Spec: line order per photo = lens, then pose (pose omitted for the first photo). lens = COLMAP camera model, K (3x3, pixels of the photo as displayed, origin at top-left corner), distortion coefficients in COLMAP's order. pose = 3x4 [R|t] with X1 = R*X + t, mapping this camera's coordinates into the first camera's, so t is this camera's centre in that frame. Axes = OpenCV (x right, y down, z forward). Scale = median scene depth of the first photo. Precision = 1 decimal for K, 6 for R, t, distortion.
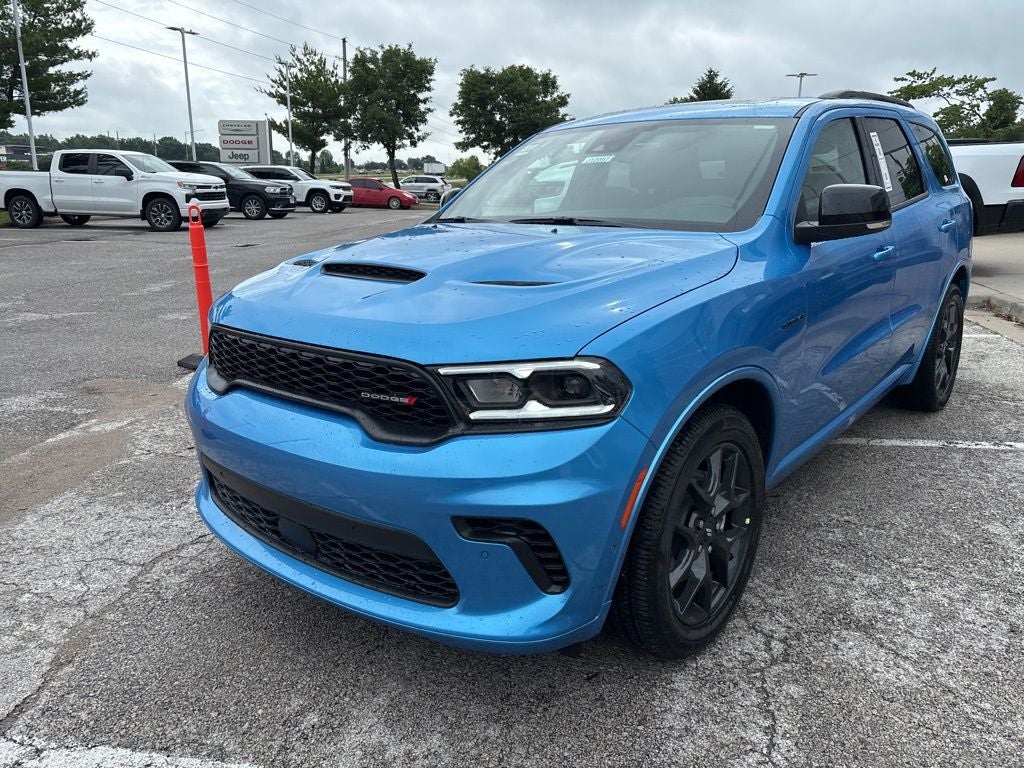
lens RADIAL K [[773.9, 0, 508.6], [0, 773.9, 375.9], [0, 0, 1]] dist [0.046785, -0.053685]
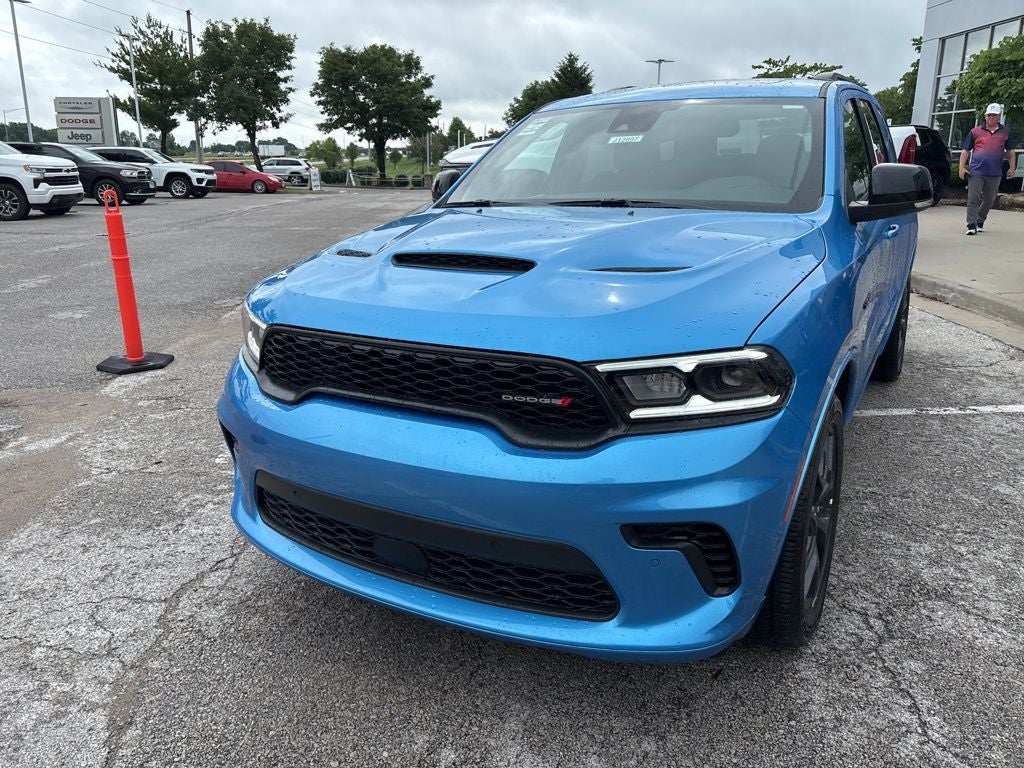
lens RADIAL K [[773.9, 0, 508.5], [0, 773.9, 377.8], [0, 0, 1]] dist [0.046785, -0.053685]
pose [[0.984651, -0.048015, 0.167800, -0.130032], [0.044243, 0.998678, 0.026153, -0.008662], [-0.168834, -0.018327, 0.985474, 0.041550]]
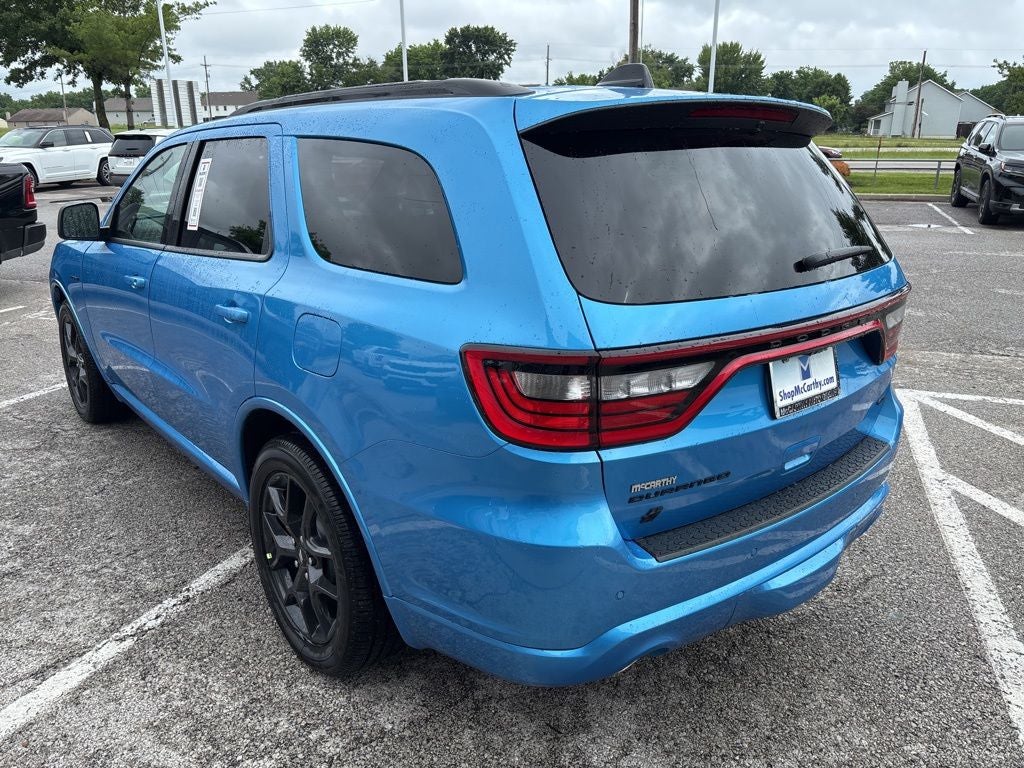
lens RADIAL K [[773.9, 0, 506.4], [0, 773.9, 384.0], [0, 0, 1]] dist [0.046785, -0.053685]
pose [[-0.185700, 0.305151, -0.934023, 0.893167], [-0.240129, 0.907642, 0.344274, -0.324360], [0.952813, 0.288218, -0.095273, 1.033416]]
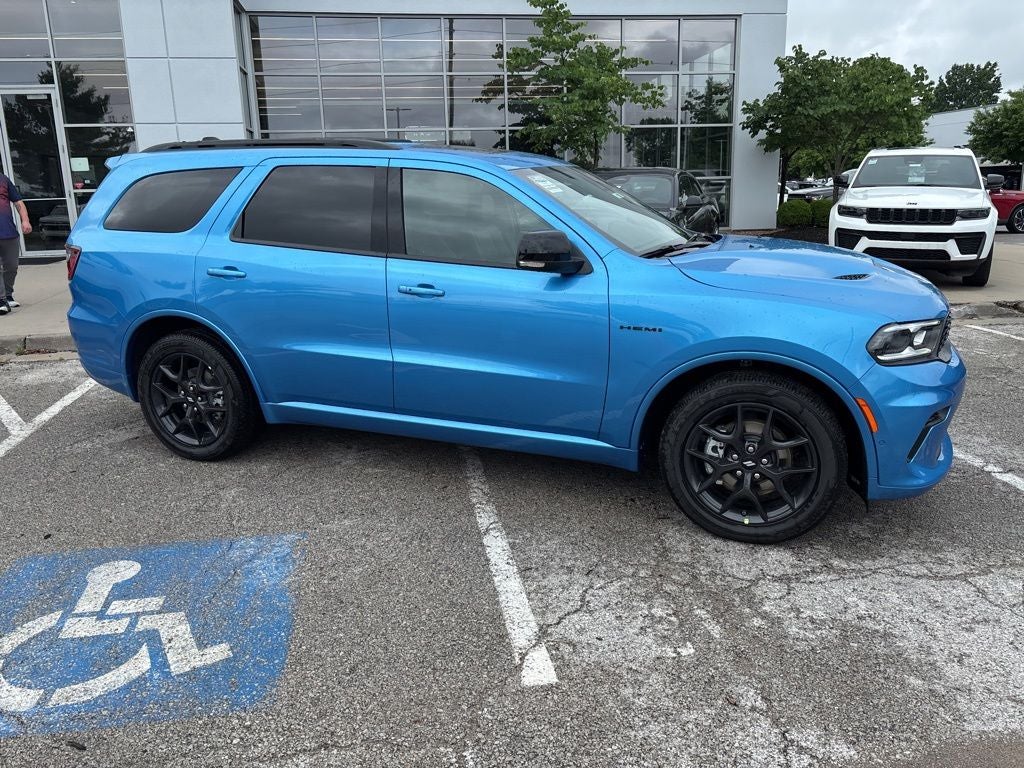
lens RADIAL K [[773.9, 0, 507.4], [0, 773.9, 372.2], [0, 0, 1]] dist [0.046785, -0.053685]
pose [[-0.319750, -0.213011, 0.923248, -0.685993], [0.255836, 0.918800, 0.300589, -0.281497], [-0.912309, 0.332313, -0.239291, 0.998676]]
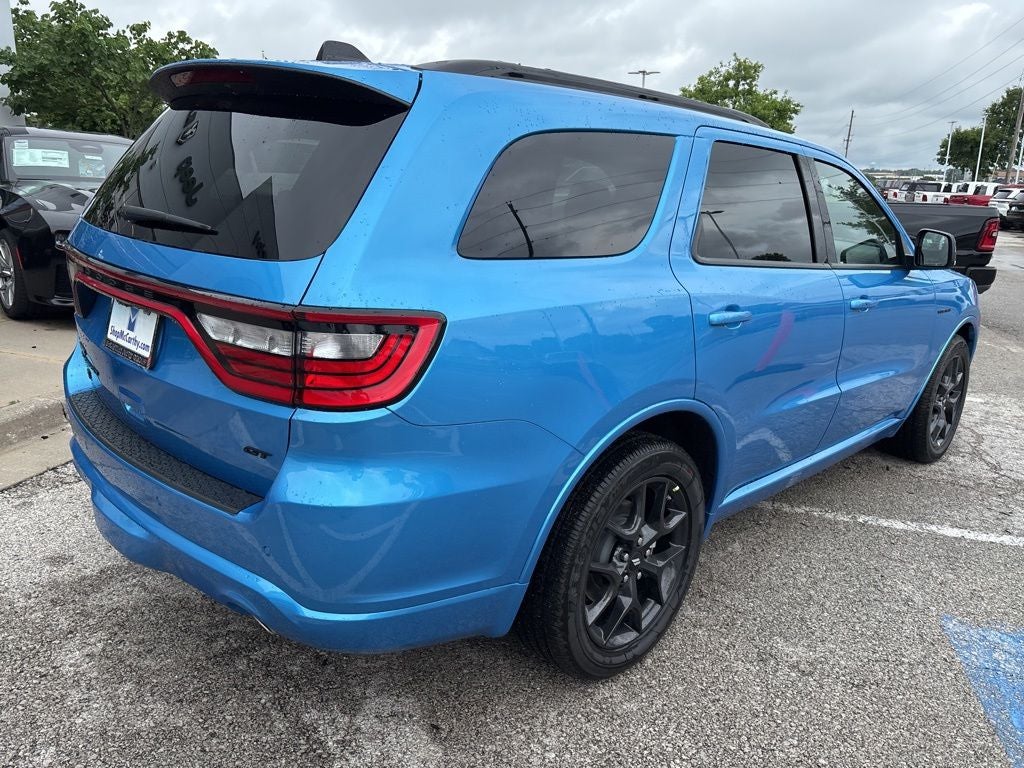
lens RADIAL K [[773.9, 0, 505.9], [0, 773.9, 382.4], [0, 0, 1]] dist [0.046785, -0.053685]
pose [[-0.995927, -0.058493, 0.068611, 0.276370], [-0.017258, 0.870594, 0.491700, -0.406839], [-0.088494, 0.488513, -0.868058, 1.485477]]
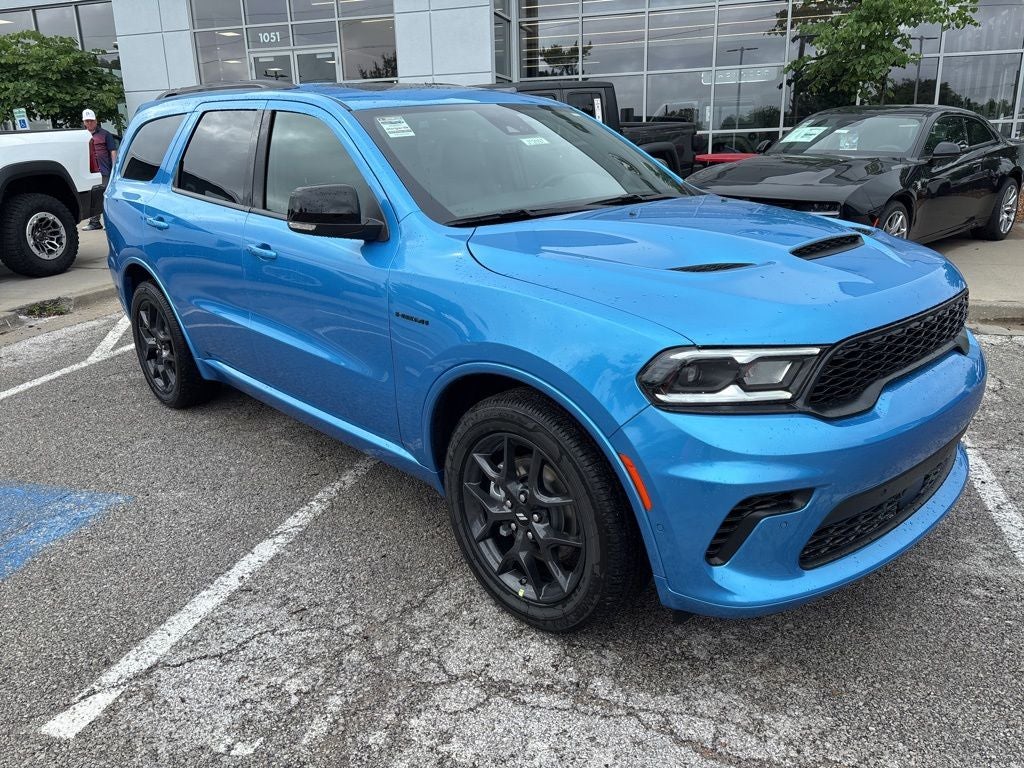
lens RADIAL K [[773.9, 0, 508.3], [0, 773.9, 384.8], [0, 0, 1]] dist [0.046785, -0.053685]
pose [[0.122371, -0.293593, 0.948066, -0.588773], [0.272803, 0.928401, 0.252291, -0.158206], [-0.954256, 0.227762, 0.193702, 0.577580]]
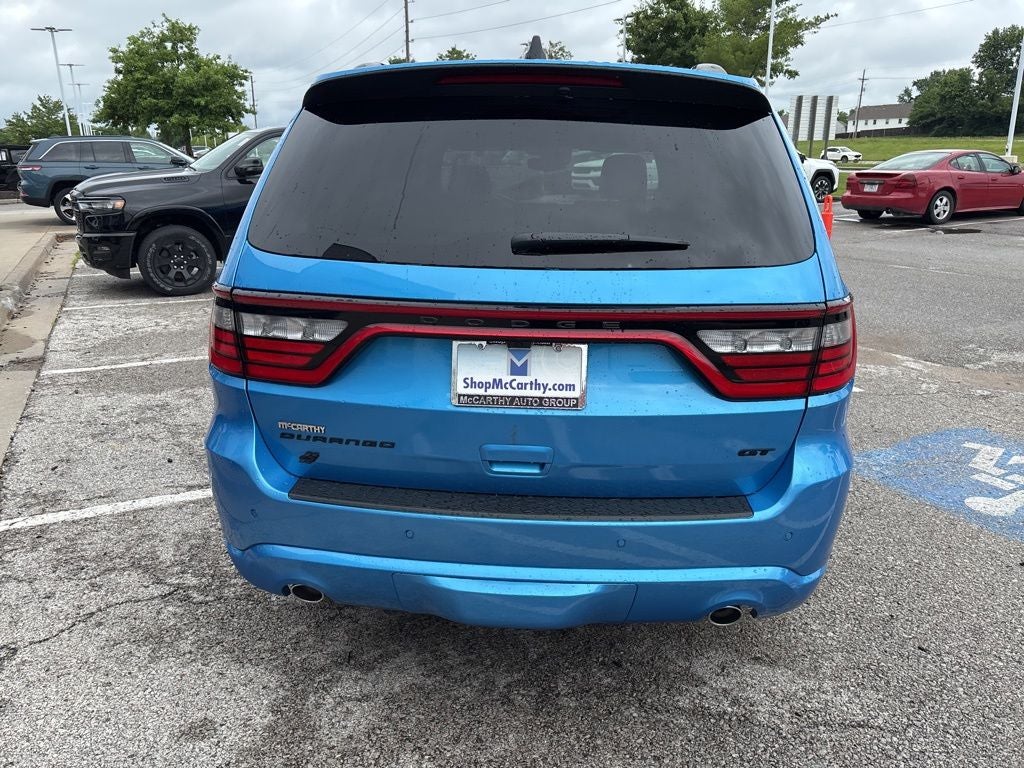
lens RADIAL K [[773.9, 0, 508.9], [0, 773.9, 387.3], [0, 0, 1]] dist [0.046785, -0.053685]
pose [[-0.809196, 0.175344, -0.560765, 0.697939], [-0.142212, 0.867596, 0.476501, -0.388126], [0.570069, 0.465329, -0.677119, 1.373603]]
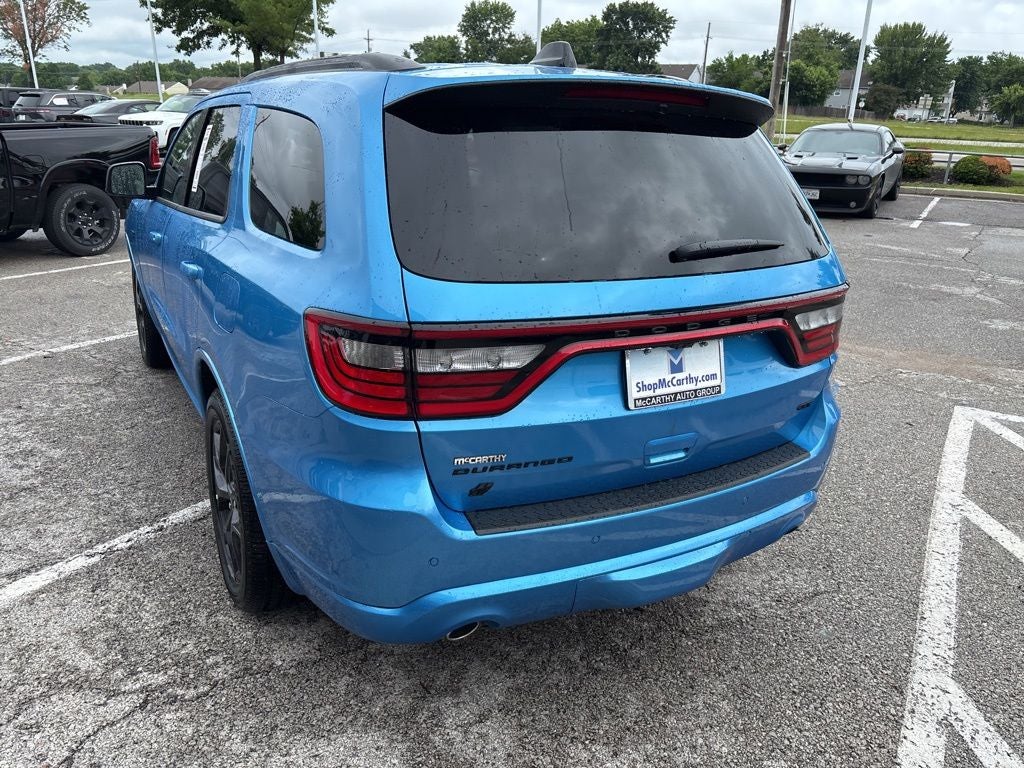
lens RADIAL K [[773.9, 0, 505.4], [0, 773.9, 394.0], [0, 0, 1]] dist [0.046785, -0.053685]
pose [[-0.364288, 0.312609, -0.877251, 0.867320], [-0.256817, 0.871731, 0.417288, -0.356561], [0.895175, 0.377306, -0.237278, 1.157886]]
